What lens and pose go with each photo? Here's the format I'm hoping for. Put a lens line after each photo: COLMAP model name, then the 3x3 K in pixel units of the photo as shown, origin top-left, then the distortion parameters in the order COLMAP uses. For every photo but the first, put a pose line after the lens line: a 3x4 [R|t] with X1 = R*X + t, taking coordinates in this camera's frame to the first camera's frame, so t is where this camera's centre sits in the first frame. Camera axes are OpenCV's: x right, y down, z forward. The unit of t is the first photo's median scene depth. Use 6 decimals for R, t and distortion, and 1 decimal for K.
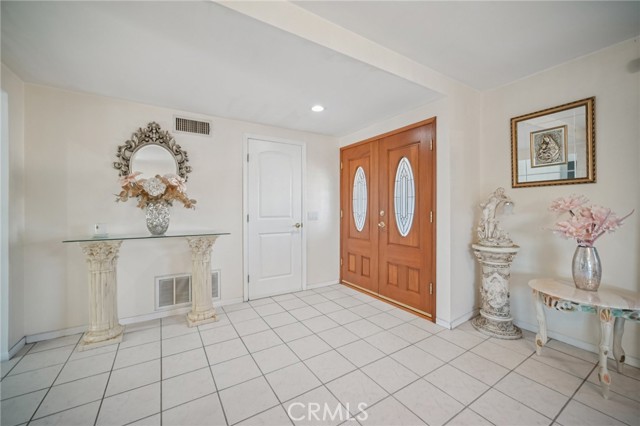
lens RADIAL K [[248.3, 0, 316.4], [0, 248.3, 209.9], [0, 0, 1]] dist [-0.018323, 0.007197]
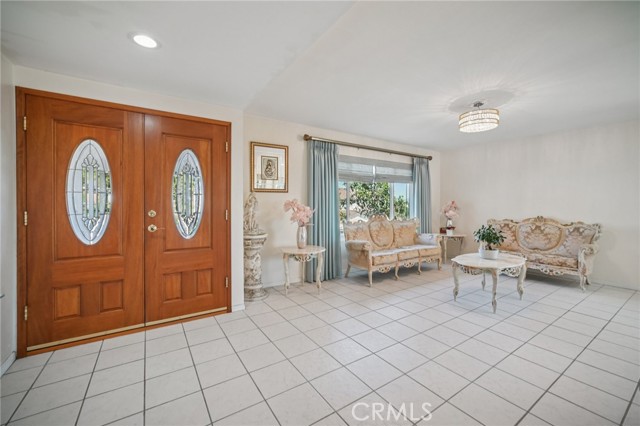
lens RADIAL K [[248.3, 0, 316.4], [0, 248.3, 209.9], [0, 0, 1]] dist [-0.018323, 0.007197]
pose [[0.023305, -0.017666, 0.999572, -0.537599], [0.007745, 0.999817, 0.017490, -0.007916], [-0.999698, 0.007334, 0.023438, 0.538408]]
